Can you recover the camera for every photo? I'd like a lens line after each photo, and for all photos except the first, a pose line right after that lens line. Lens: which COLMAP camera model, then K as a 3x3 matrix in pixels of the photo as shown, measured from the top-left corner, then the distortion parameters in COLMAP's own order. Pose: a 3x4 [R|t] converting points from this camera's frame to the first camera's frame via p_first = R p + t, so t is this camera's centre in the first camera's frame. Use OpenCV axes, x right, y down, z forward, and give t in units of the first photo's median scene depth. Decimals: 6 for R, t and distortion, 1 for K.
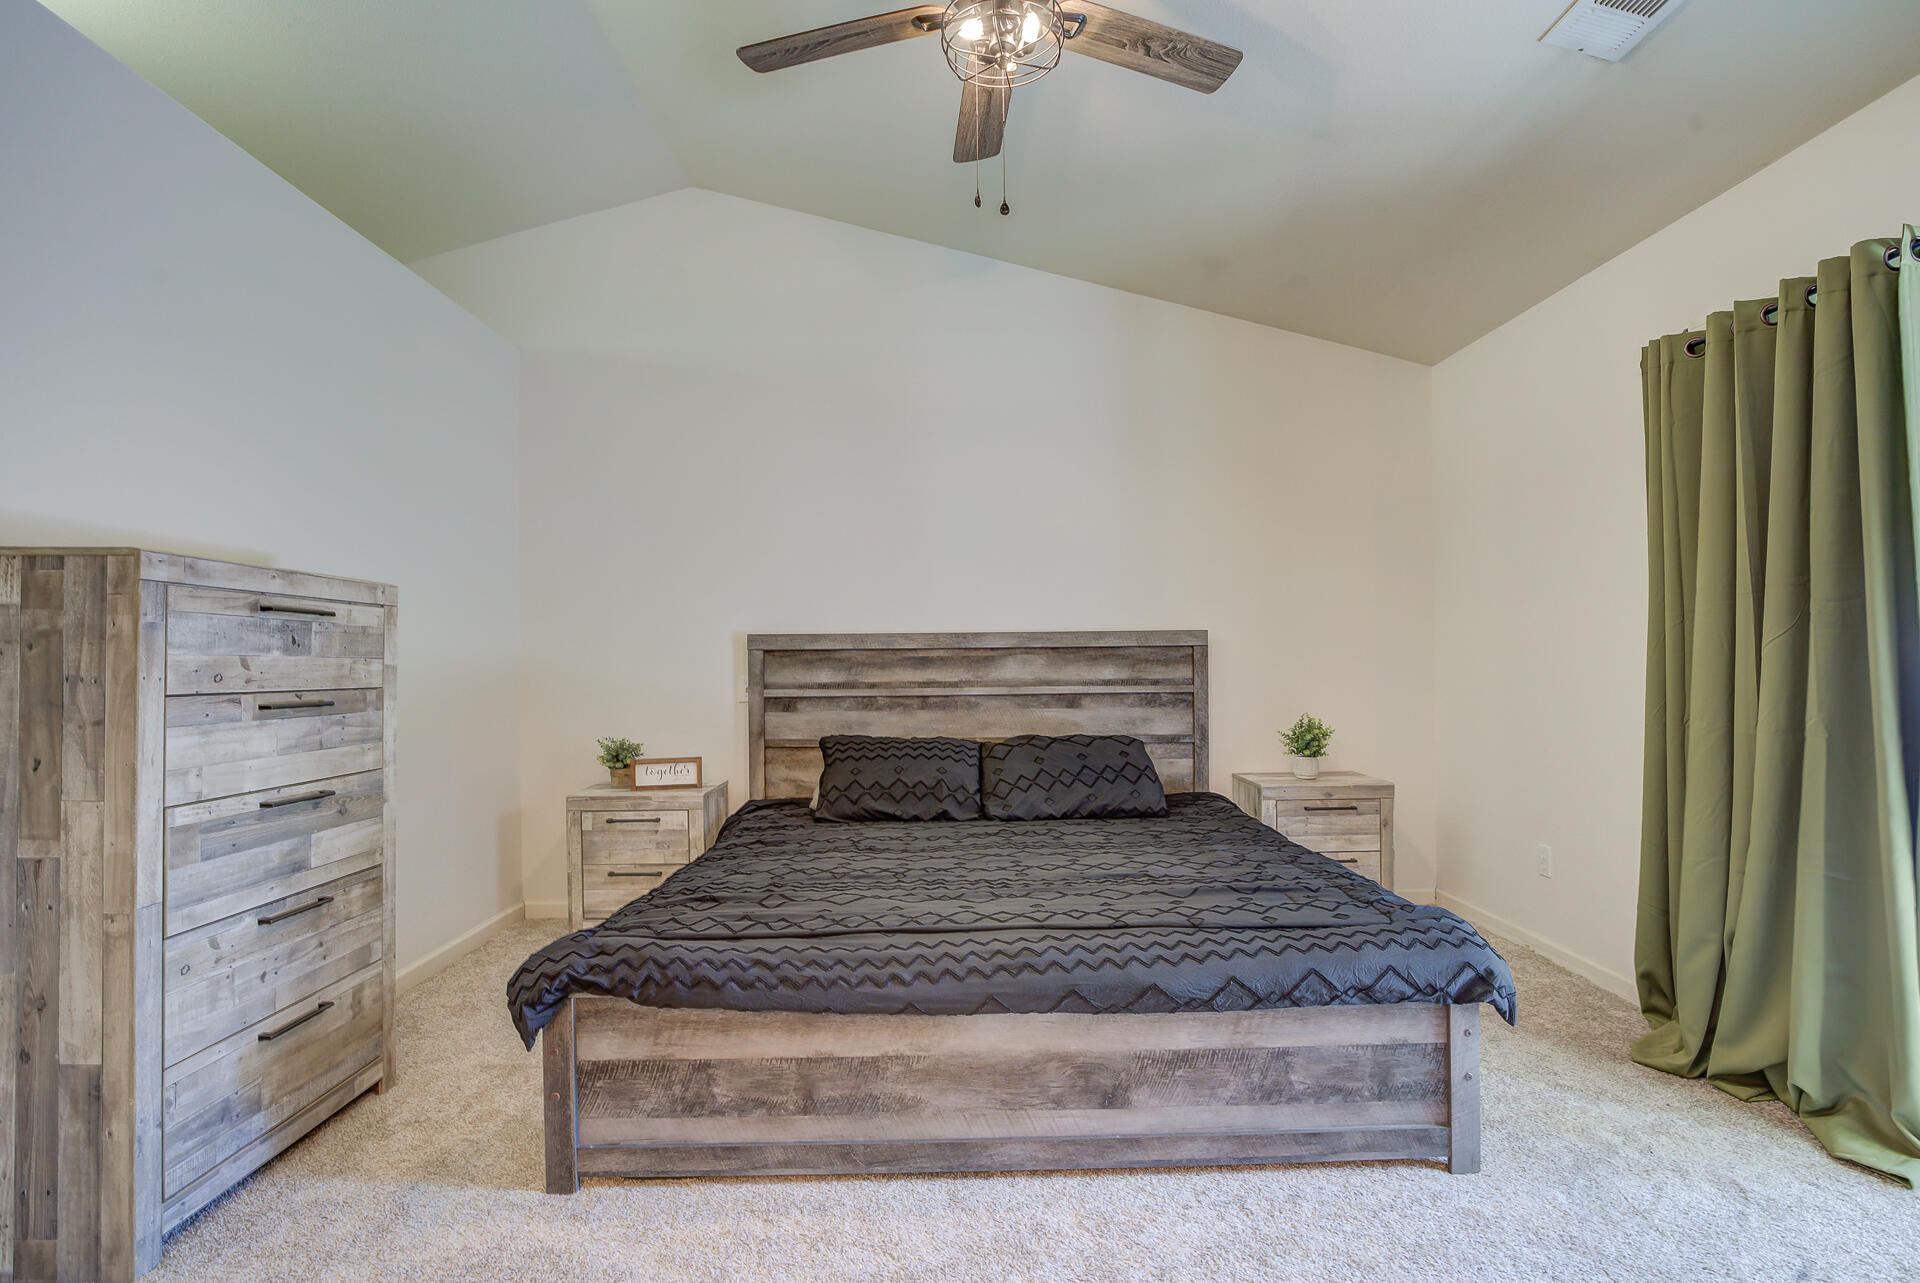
lens RADIAL K [[920.8, 0, 965.8], [0, 920.8, 645.3], [0, 0, 1]] dist [-0.020730, 0.001246]
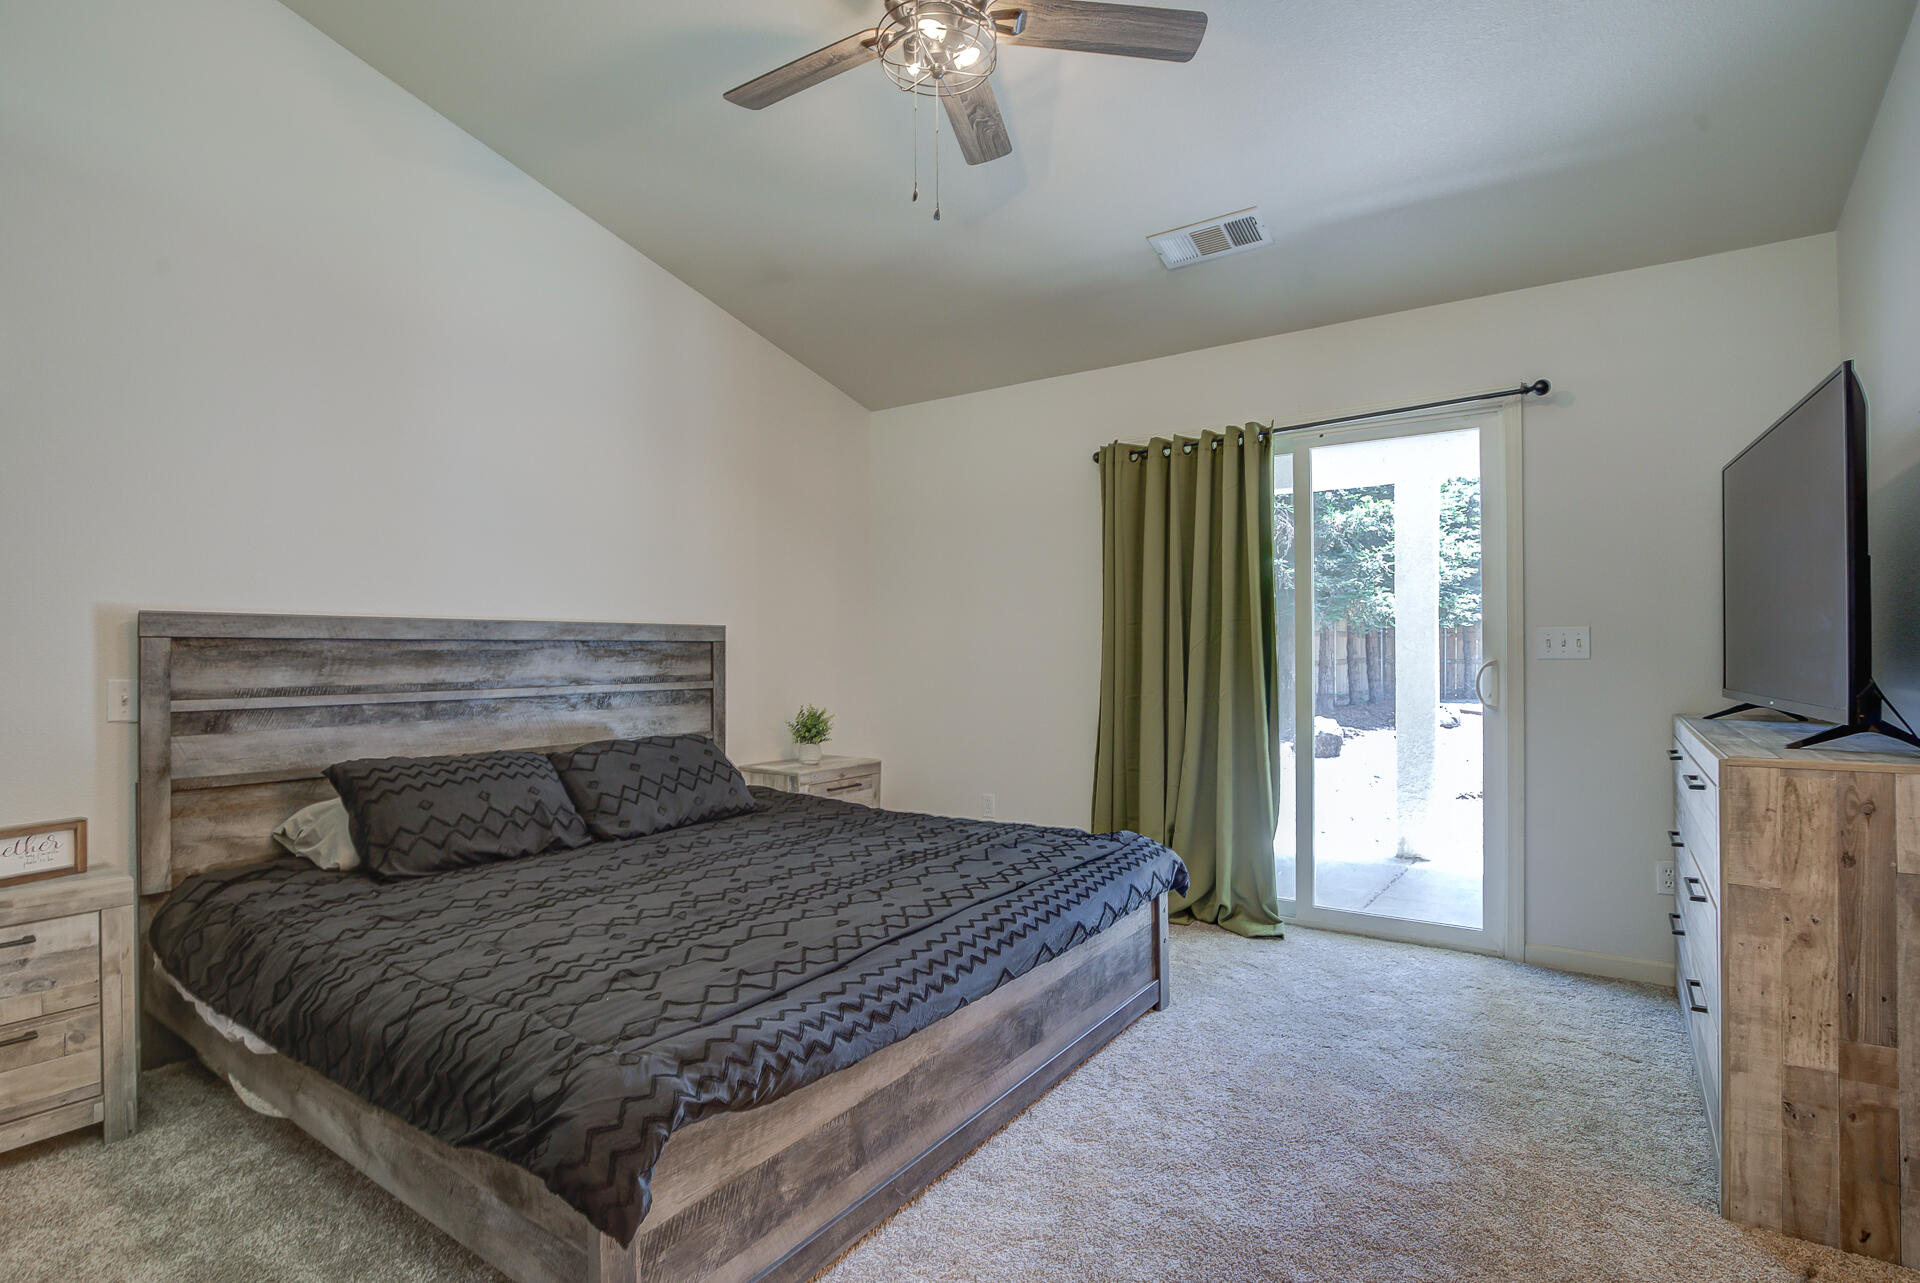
lens RADIAL K [[920.8, 0, 965.8], [0, 920.8, 645.3], [0, 0, 1]] dist [-0.020730, 0.001246]
pose [[0.581660, 0.012895, 0.813330, -0.467630], [-0.011149, 0.999907, -0.007880, 0.010830], [-0.813356, -0.004484, 0.581749, 0.231946]]
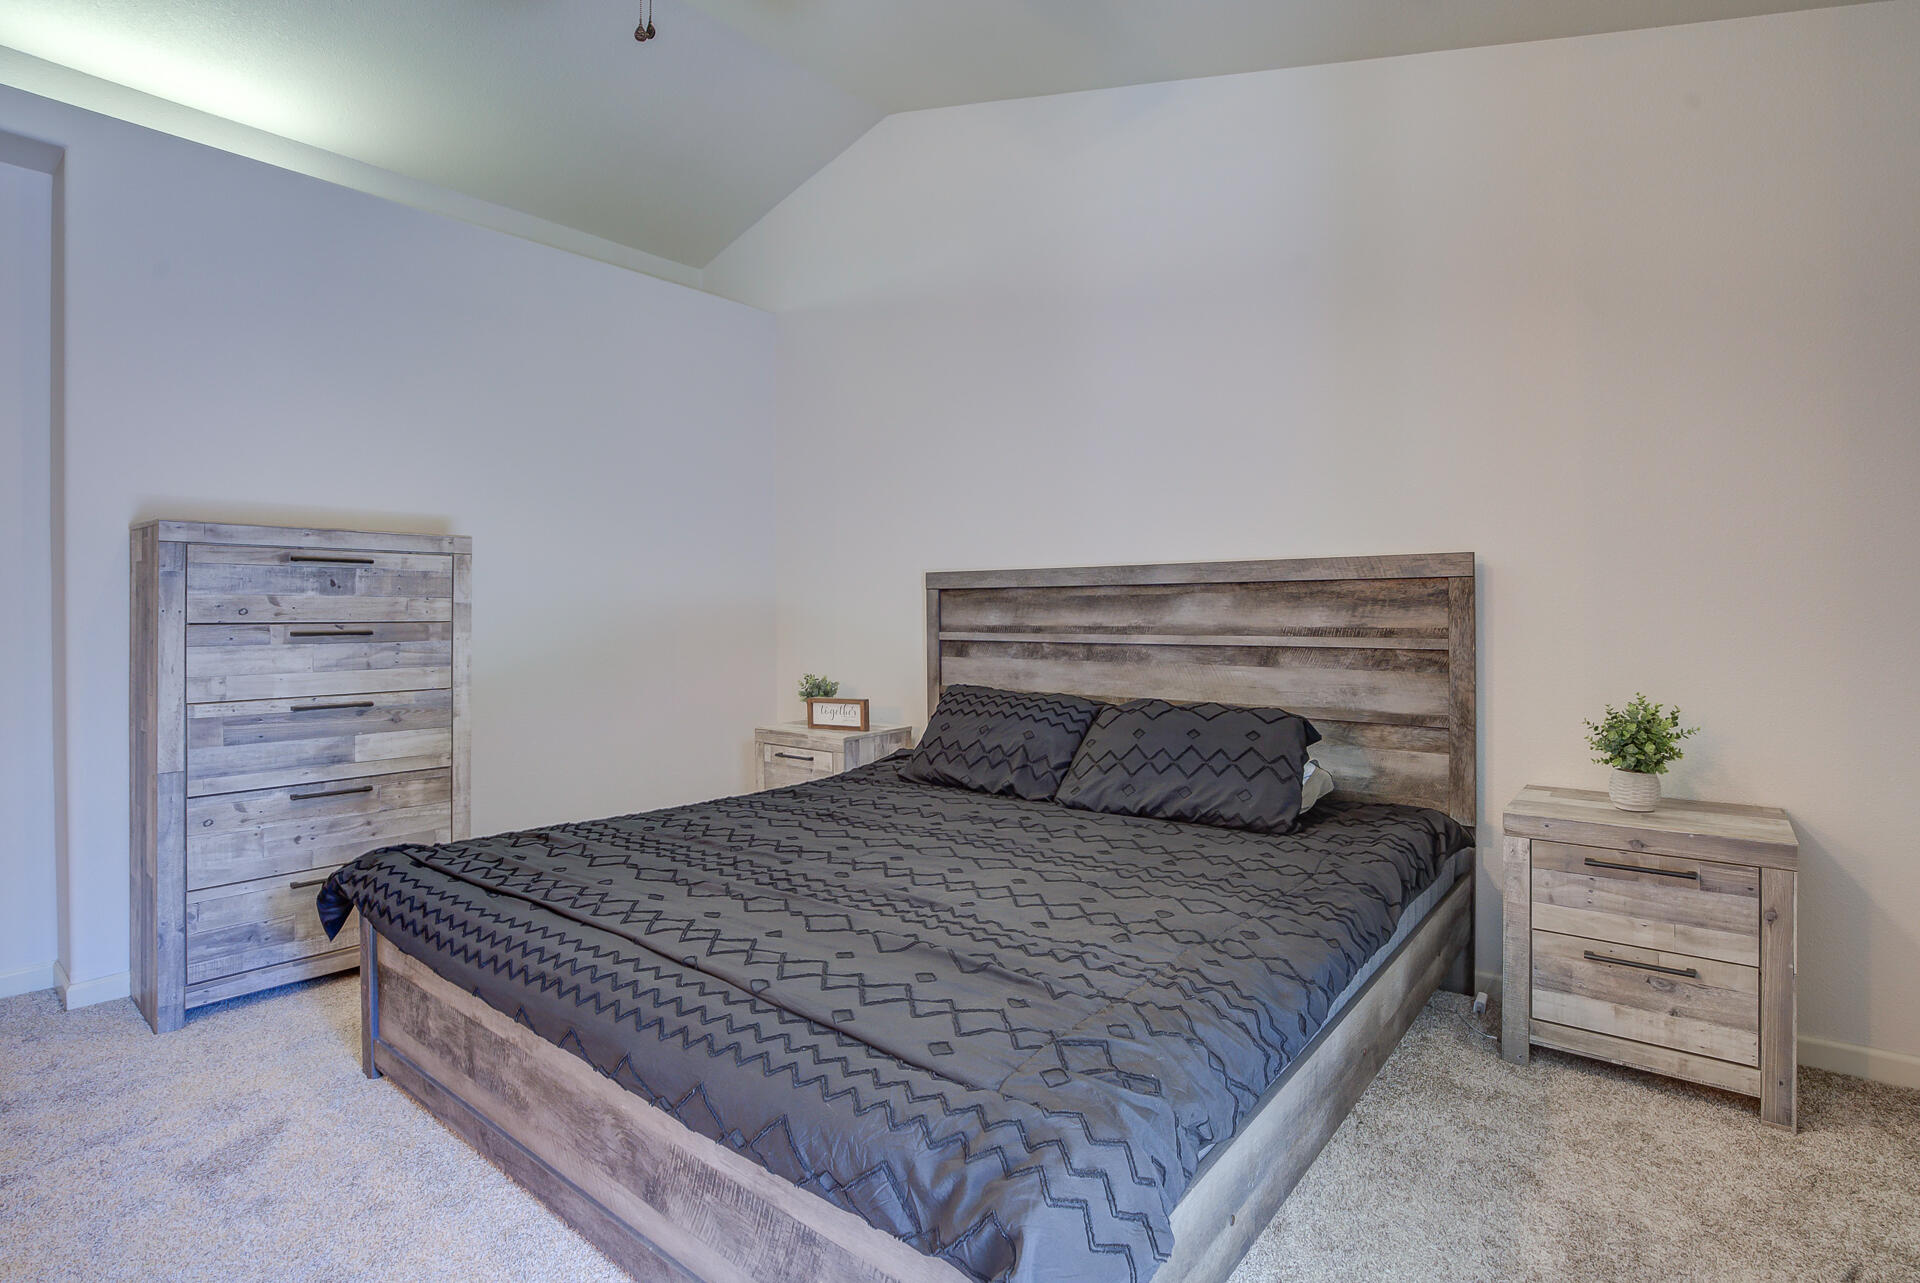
lens RADIAL K [[939.7, 0, 974.9], [0, 939.7, 595.8], [0, 0, 1]] dist [-0.020584, -0.000560]
pose [[0.768907, -0.002731, -0.639354, 0.476082], [0.008902, 0.999940, 0.006435, 0.007117], [0.639298, -0.010640, 0.768885, 0.339041]]
